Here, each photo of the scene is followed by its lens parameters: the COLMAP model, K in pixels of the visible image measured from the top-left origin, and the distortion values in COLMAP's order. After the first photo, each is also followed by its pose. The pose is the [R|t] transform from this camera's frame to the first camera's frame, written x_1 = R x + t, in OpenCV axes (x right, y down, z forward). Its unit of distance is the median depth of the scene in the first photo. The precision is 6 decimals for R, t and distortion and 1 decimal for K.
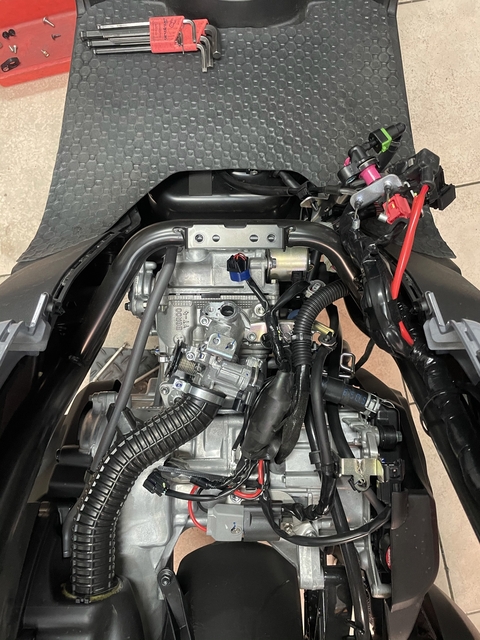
lens RADIAL K [[488.4, 0, 242.8], [0, 488.4, 321.5], [0, 0, 1]] dist [0.074381, -0.111967]
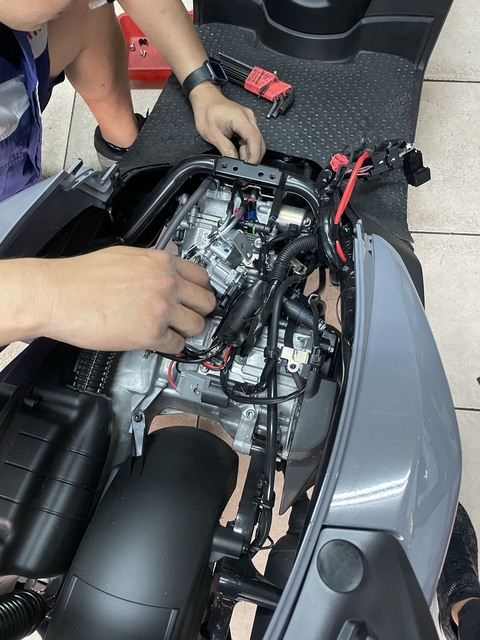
lens RADIAL K [[488.4, 0, 237.2], [0, 488.4, 316.1], [0, 0, 1]] dist [0.074381, -0.111967]
pose [[0.960109, 0.251325, -0.122587, 0.195568], [-0.264266, 0.958828, -0.103982, 0.327125], [0.091407, 0.132230, 0.986995, -0.315719]]
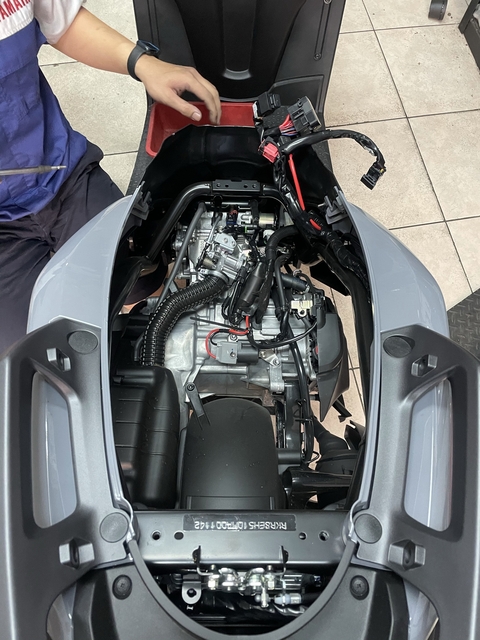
lens RADIAL K [[488.4, 0, 240.0], [0, 488.4, 317.0], [0, 0, 1]] dist [0.074381, -0.111967]
pose [[0.999617, 0.020610, 0.018460, -0.022317], [-0.014751, 0.961430, -0.274654, 0.743912], [-0.023408, 0.274277, 0.961366, -0.662505]]
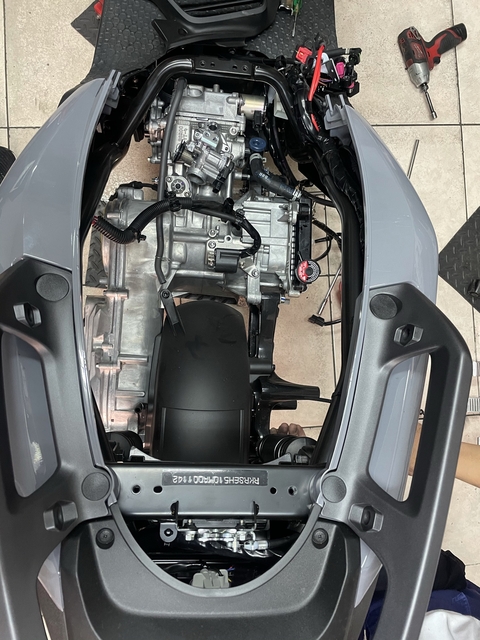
lens RADIAL K [[488.4, 0, 244.7], [0, 488.4, 324.8], [0, 0, 1]] dist [0.074381, -0.111967]
pose [[0.992752, 0.059576, 0.104376, -0.057405], [-0.064858, 0.996741, 0.047960, 0.526555], [-0.101178, -0.054382, 0.993381, -0.634144]]
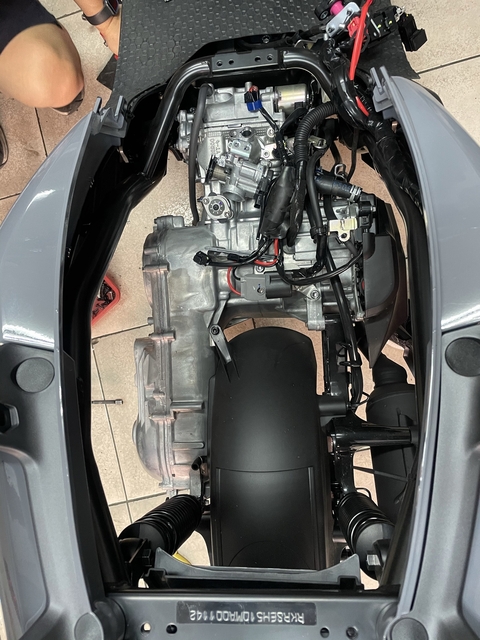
lens RADIAL K [[488.4, 0, 236.6], [0, 488.4, 320.0], [0, 0, 1]] dist [0.074381, -0.111967]
pose [[0.990423, -0.045170, -0.130471, 0.095156], [0.053264, 0.996823, 0.059225, 0.409057], [0.127381, -0.065607, 0.989682, -0.399407]]
